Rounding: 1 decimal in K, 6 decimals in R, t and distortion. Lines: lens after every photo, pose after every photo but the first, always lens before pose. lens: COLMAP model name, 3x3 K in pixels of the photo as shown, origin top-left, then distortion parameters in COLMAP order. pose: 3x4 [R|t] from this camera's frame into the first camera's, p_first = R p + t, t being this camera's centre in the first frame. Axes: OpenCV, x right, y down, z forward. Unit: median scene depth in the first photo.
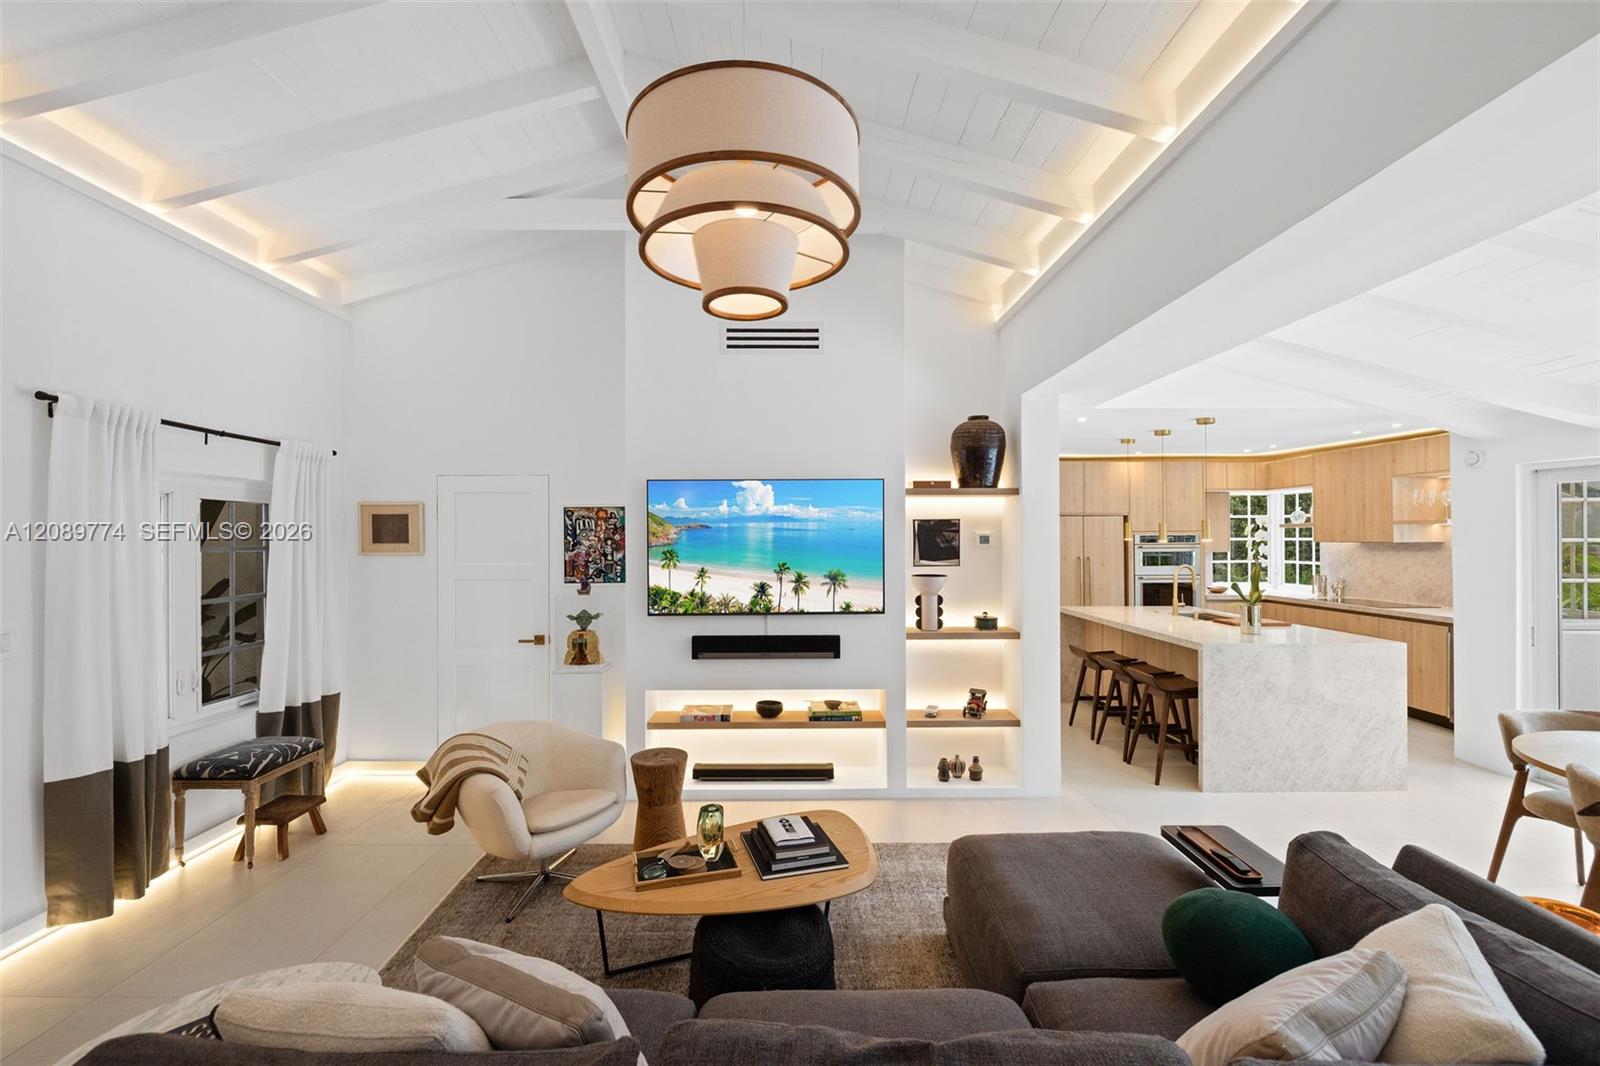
lens RADIAL K [[674.6, 0, 806.7], [0, 674.6, 534.2], [0, 0, 1]] dist [-0.003432, 0.001352]
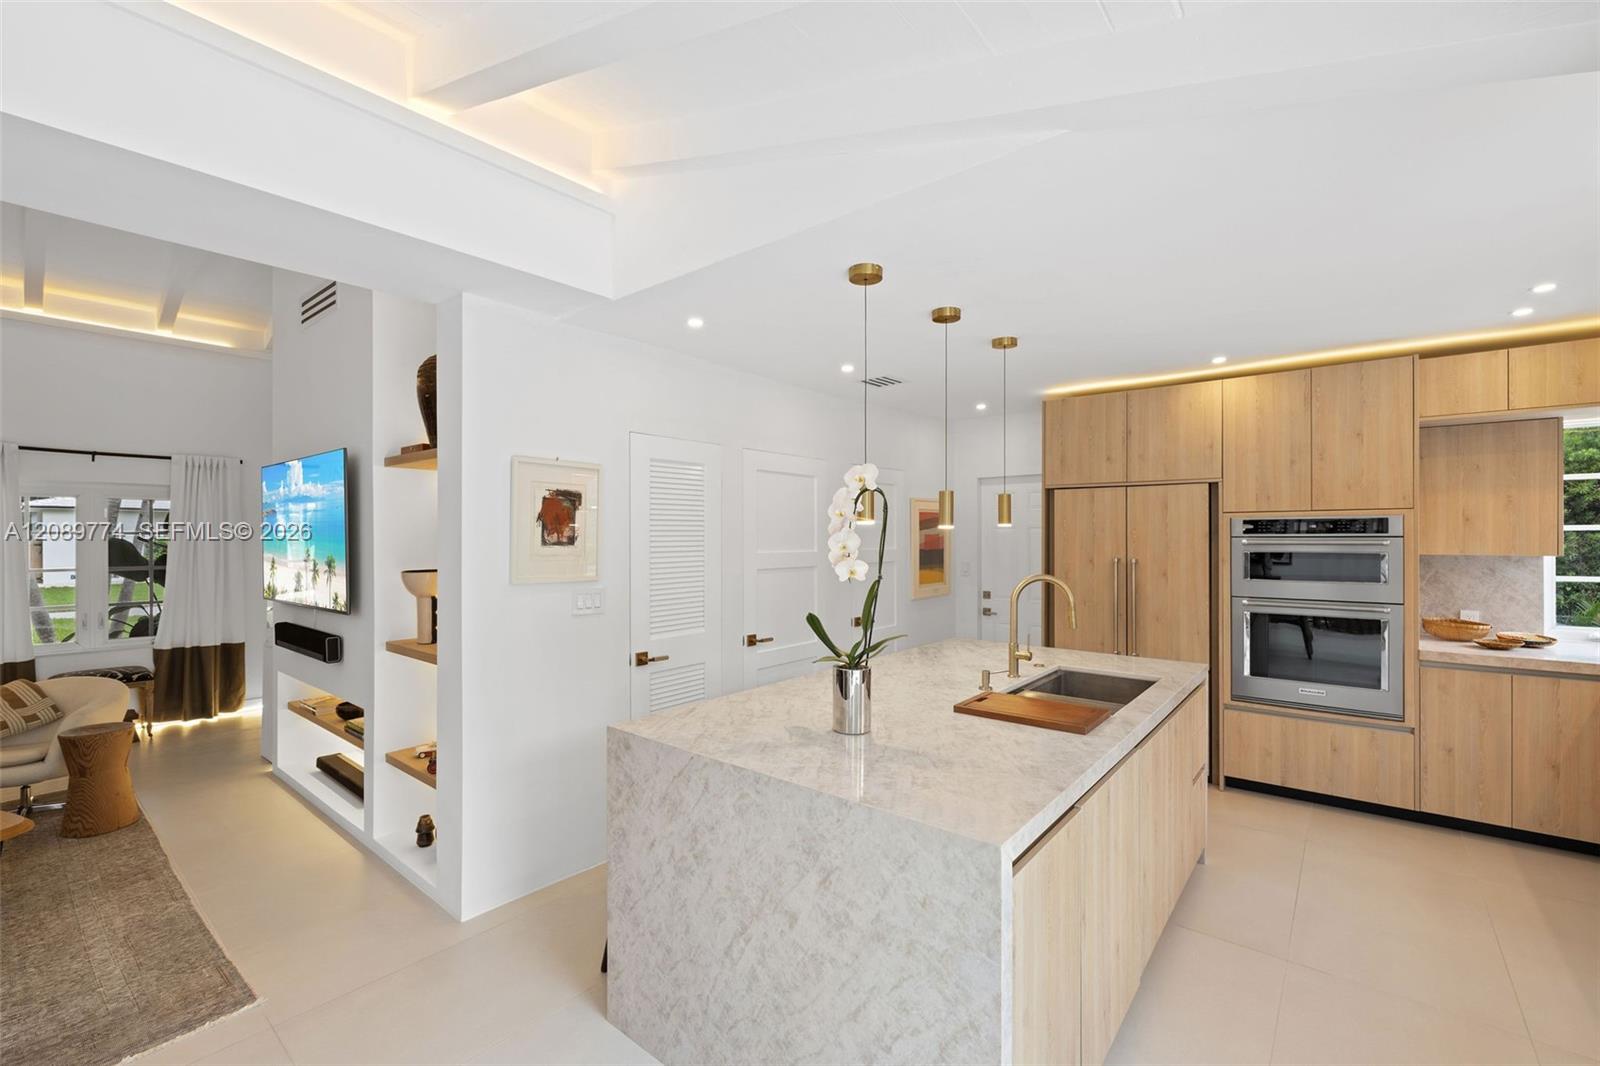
lens RADIAL K [[674.6, 0, 801.3], [0, 674.6, 536.0], [0, 0, 1]] dist [-0.003432, 0.001352]
pose [[0.769442, 0.002773, -0.638710, 0.944381], [0.001917, 0.999976, 0.006651, 0.017312], [0.638713, -0.006342, 0.769419, 0.656207]]
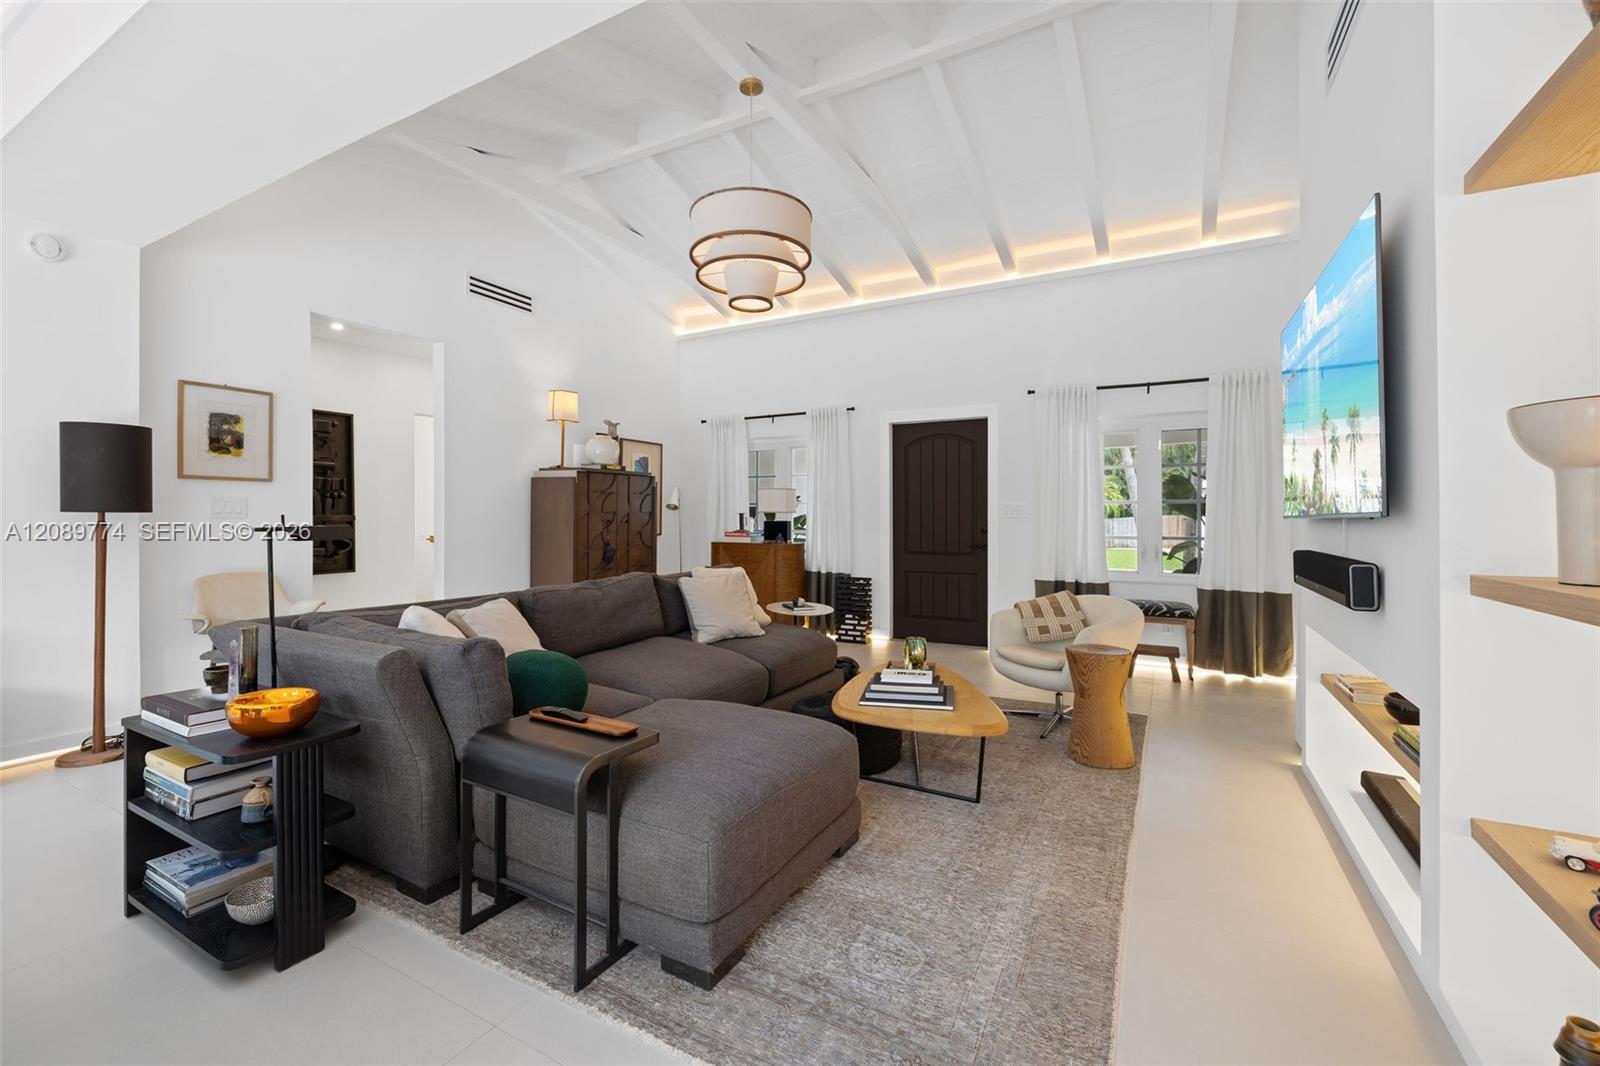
lens RADIAL K [[674.6, 0, 793.5], [0, 674.6, 514.7], [0, 0, 1]] dist [-0.003432, 0.001352]
pose [[-0.489638, -0.002824, -0.871921, 0.586632], [0.005034, 0.999969, -0.006066, 0.107546], [0.871911, -0.007359, -0.489609, 0.801853]]
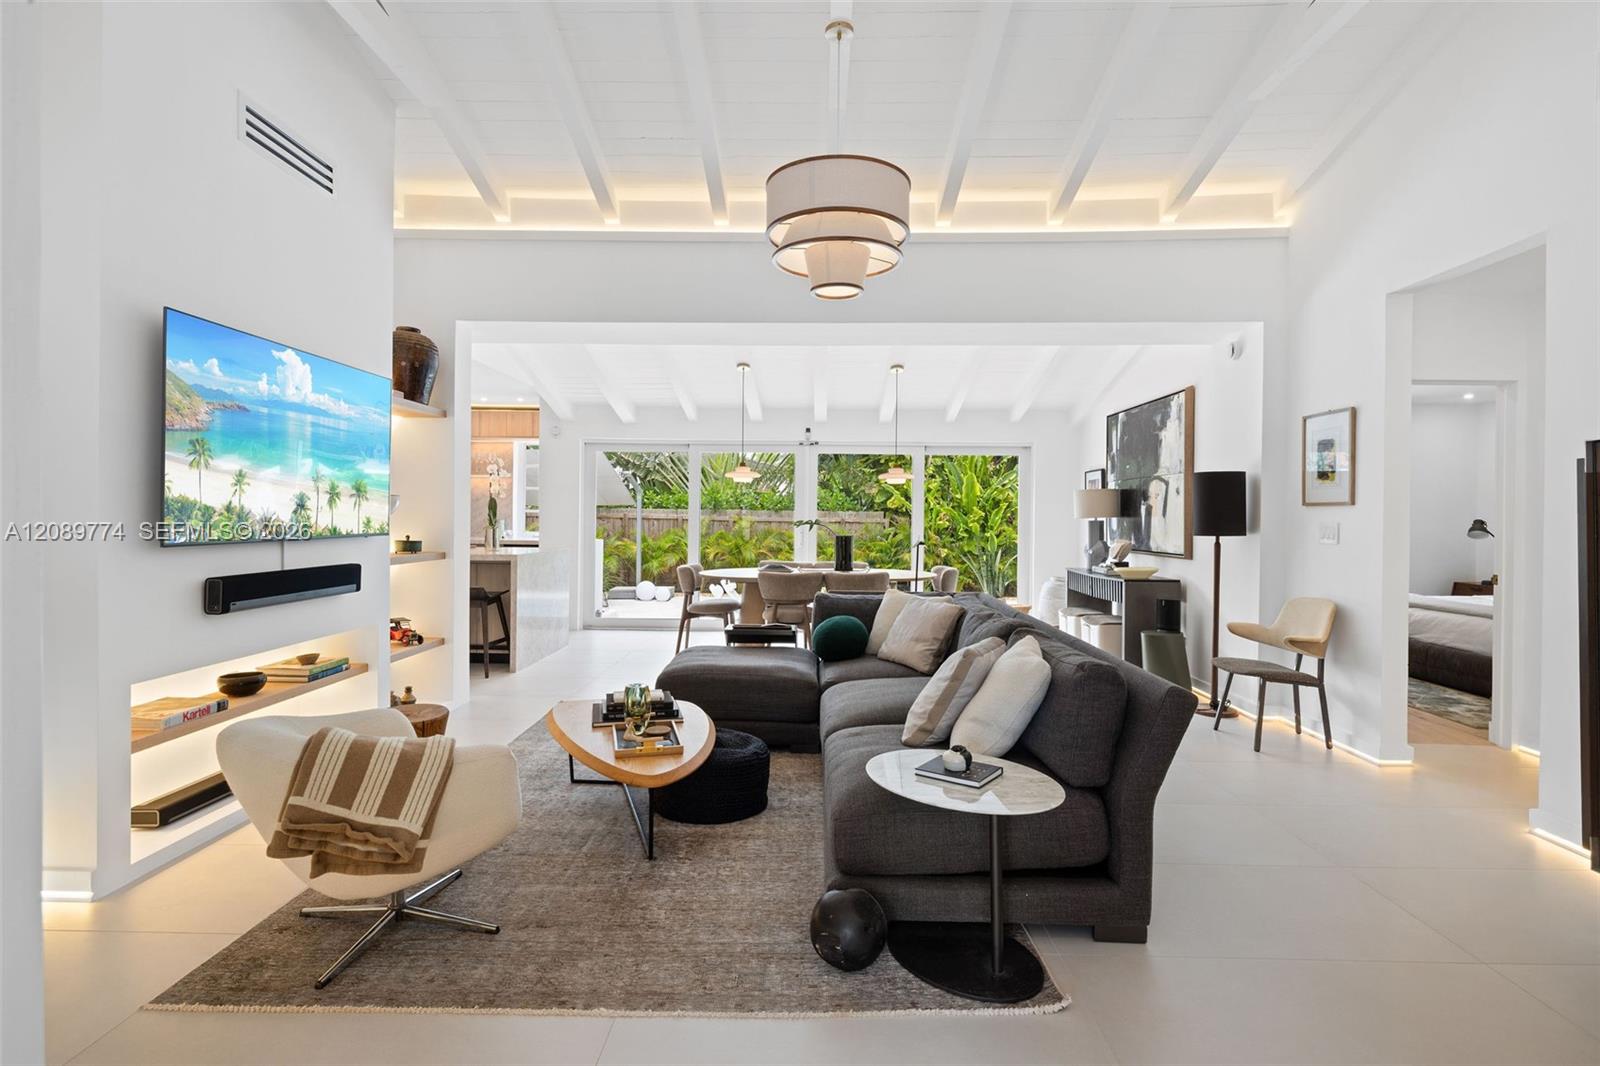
lens RADIAL K [[773.1, 0, 799.8], [0, 773.1, 516.9], [0, 0, 1]] dist [-0.004957, -0.000546]
pose [[0.027149, 0.000759, 0.999631, -0.790385], [-0.014280, 0.999898, -0.000372, 0.079032], [-0.999529, -0.014264, 0.027157, 0.400463]]
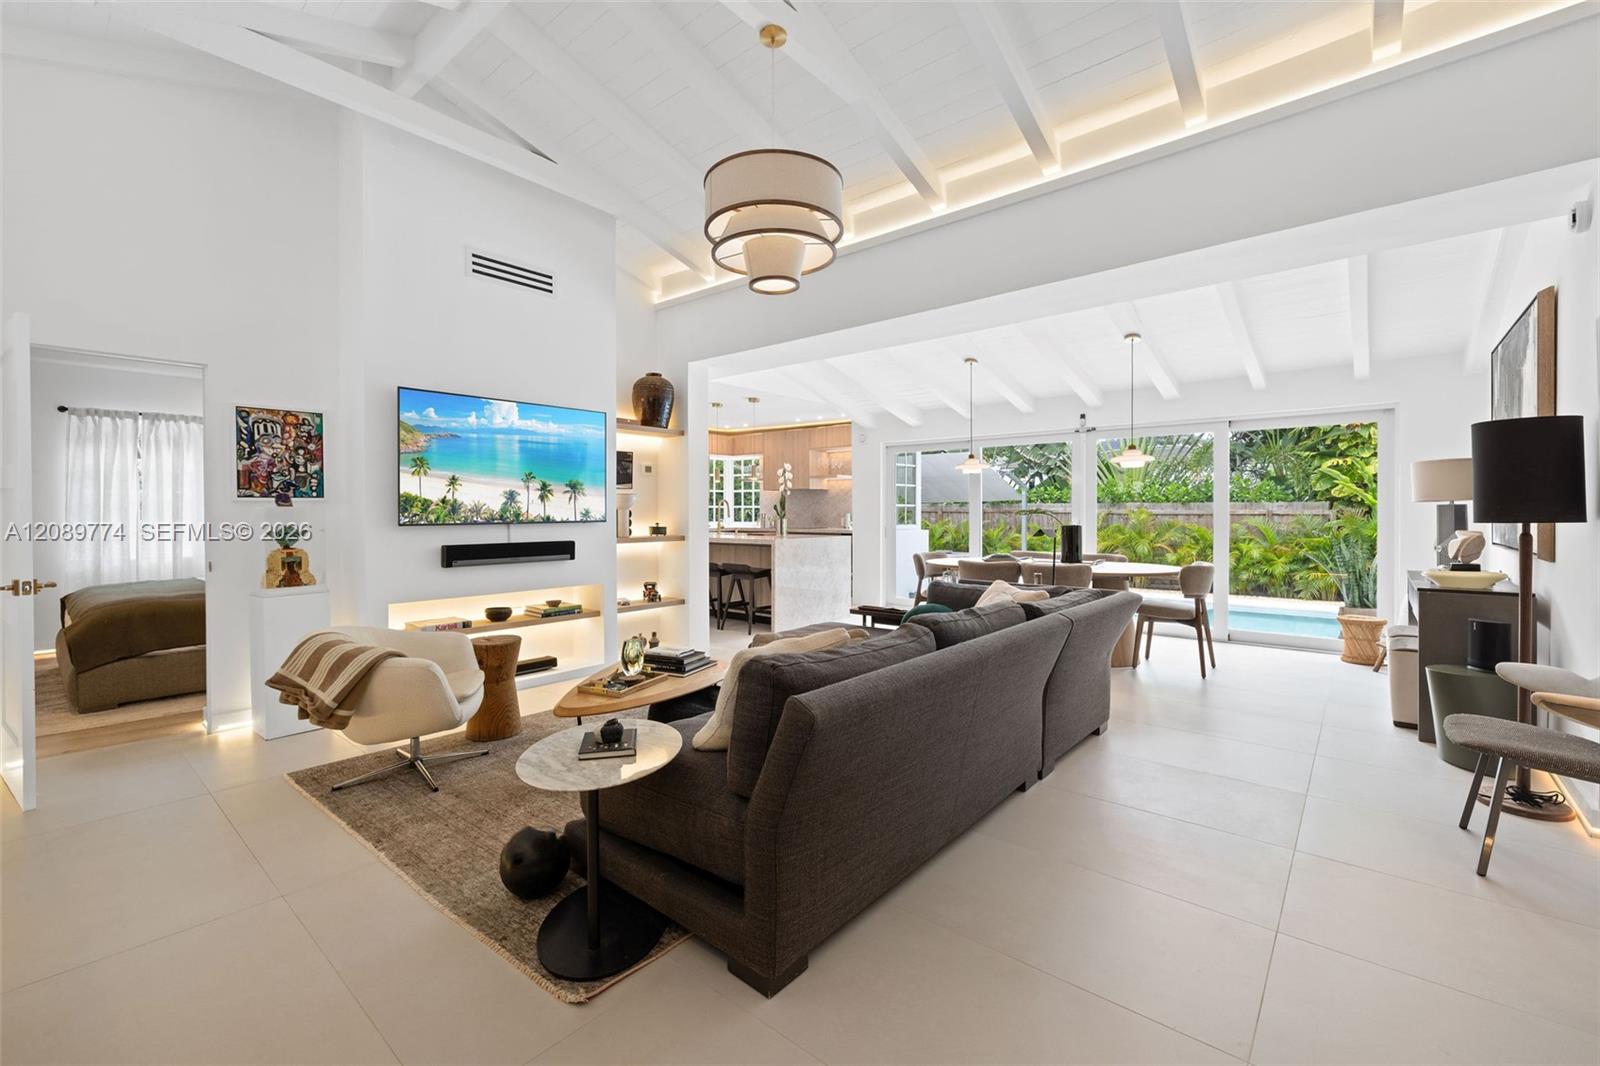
lens RADIAL K [[674.6, 0, 796.8], [0, 674.6, 520.9], [0, 0, 1]] dist [-0.003432, 0.001352]
pose [[0.651233, -0.010199, 0.758809, -0.544655], [-0.002693, 0.999872, 0.015750, 0.087564], [-0.758873, -0.012301, 0.651122, -0.069113]]
